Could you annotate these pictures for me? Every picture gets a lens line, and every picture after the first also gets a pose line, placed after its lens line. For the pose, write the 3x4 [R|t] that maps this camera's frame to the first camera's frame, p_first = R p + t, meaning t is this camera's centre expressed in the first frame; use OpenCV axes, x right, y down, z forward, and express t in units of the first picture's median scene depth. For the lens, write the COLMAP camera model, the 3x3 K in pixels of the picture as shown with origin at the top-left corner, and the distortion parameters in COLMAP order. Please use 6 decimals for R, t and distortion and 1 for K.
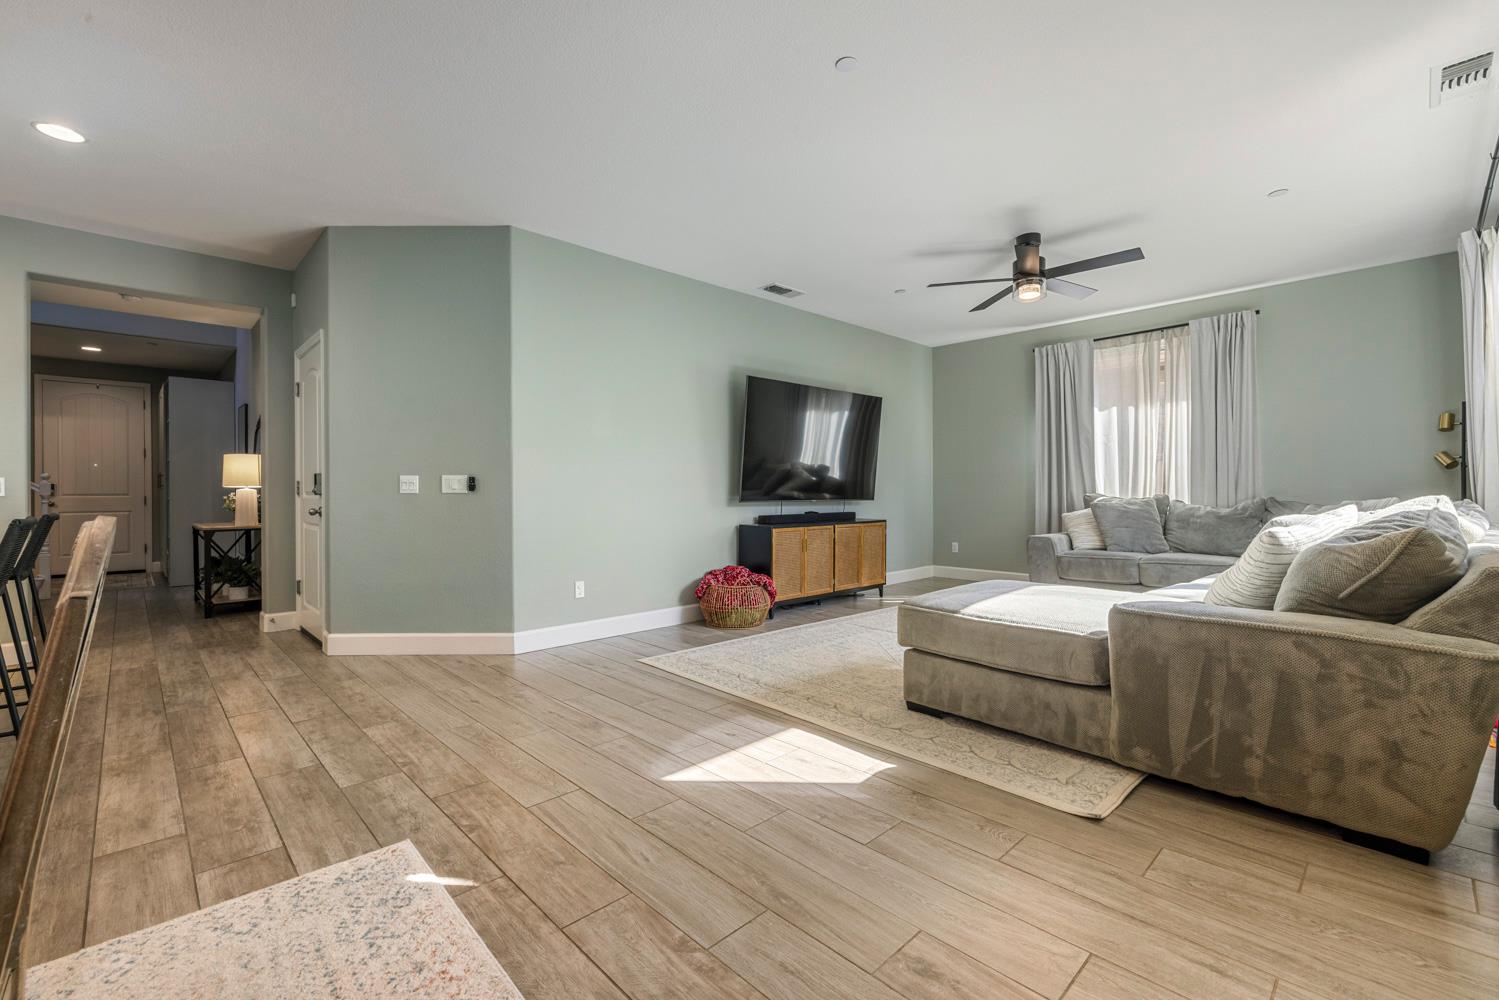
lens RADIAL K [[629.2, 0, 751.7], [0, 629.2, 511.7], [0, 0, 1]] dist [-0.001014, 0.000221]
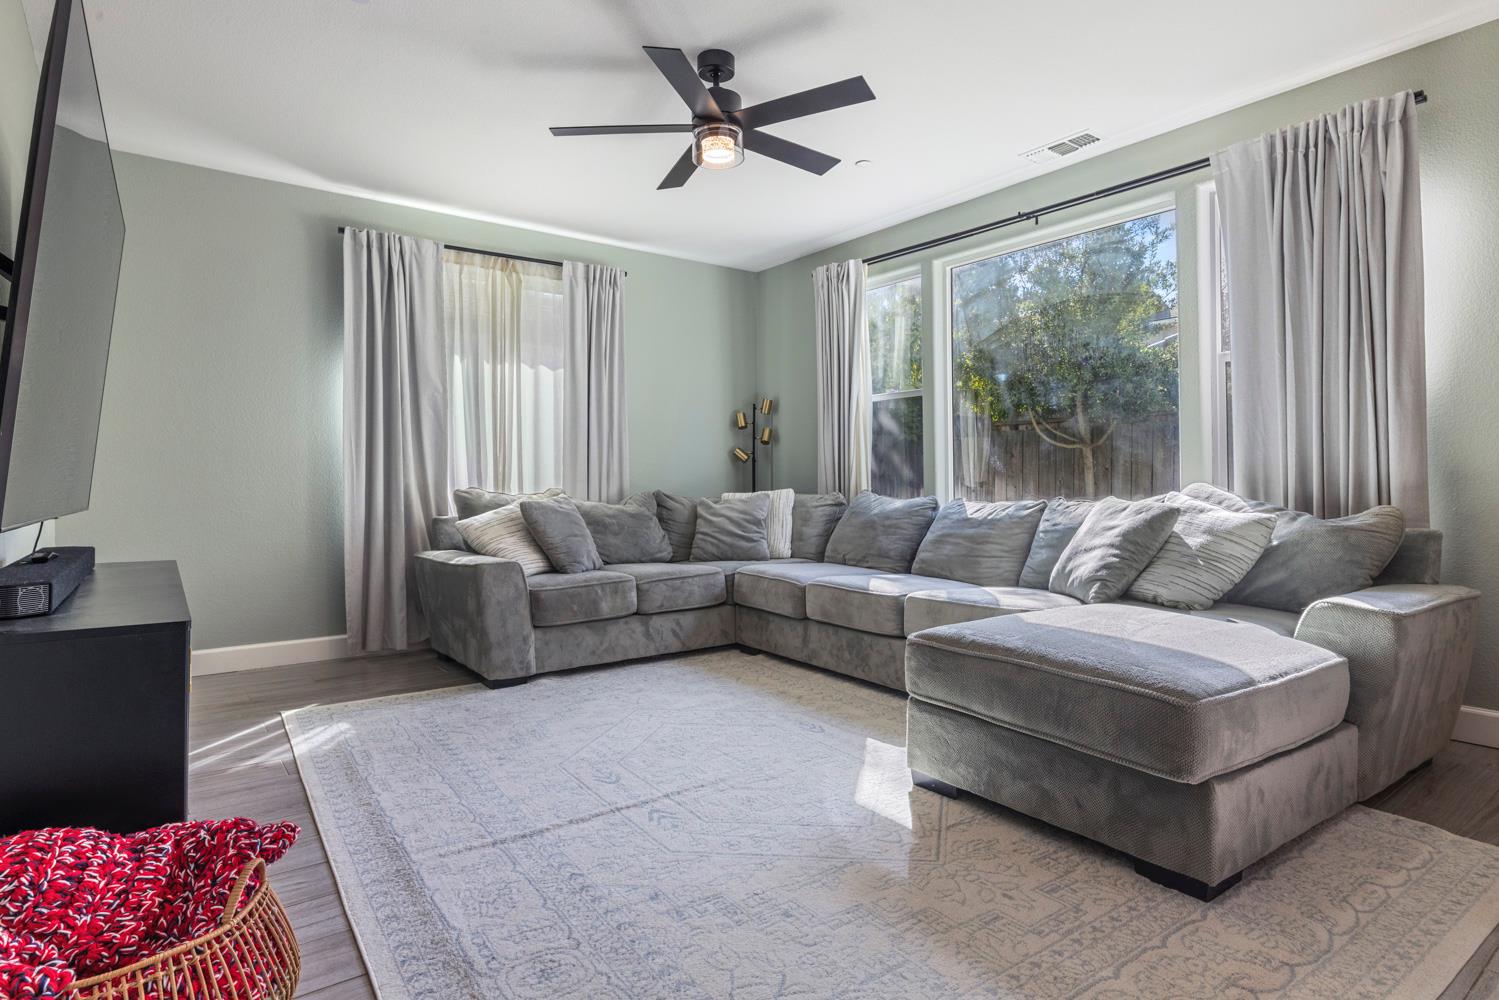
lens RADIAL K [[797.7, 0, 734.4], [0, 797.7, 484.3], [0, 0, 1]] dist [-0.004224, 0.000763]
pose [[0.136628, 0.000848, 0.990622, -0.396937], [0.037331, 0.999285, -0.006004, -0.031837], [-0.989919, 0.037801, 0.136498, 1.139385]]
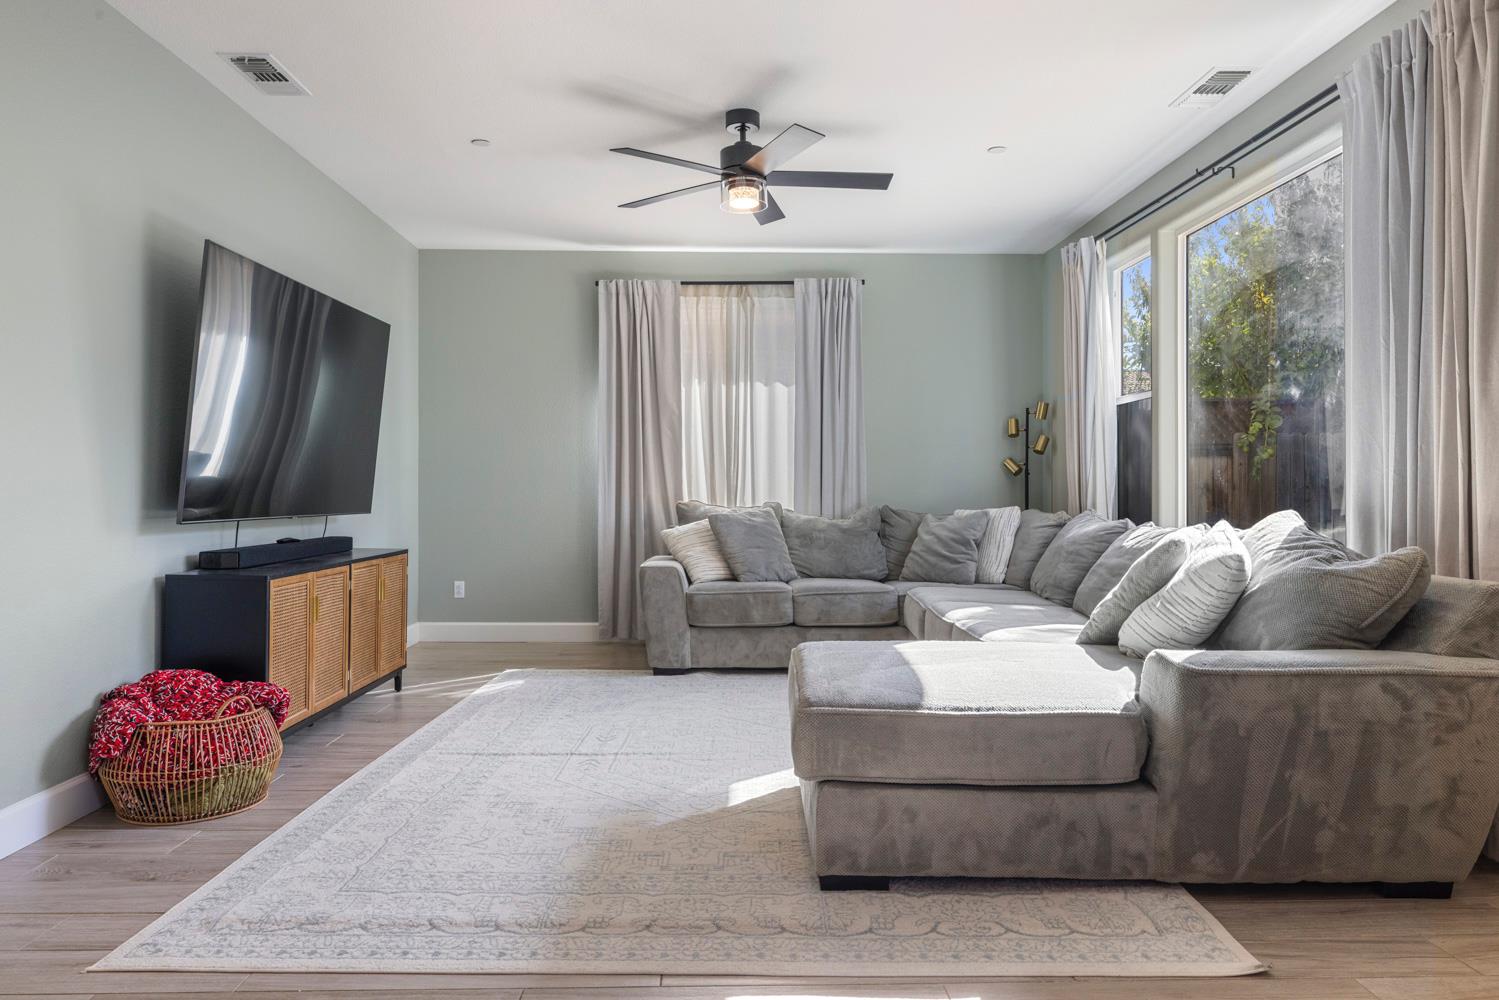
lens RADIAL K [[971.8, 0, 736.1], [0, 971.8, 506.5], [0, 0, 1]] dist [-0.001791, -0.000870]
pose [[0.684013, -0.006546, 0.729440, -0.393297], [0.017625, 0.999816, -0.007556, -0.023858], [-0.729257, 0.018025, 0.684003, 0.400833]]
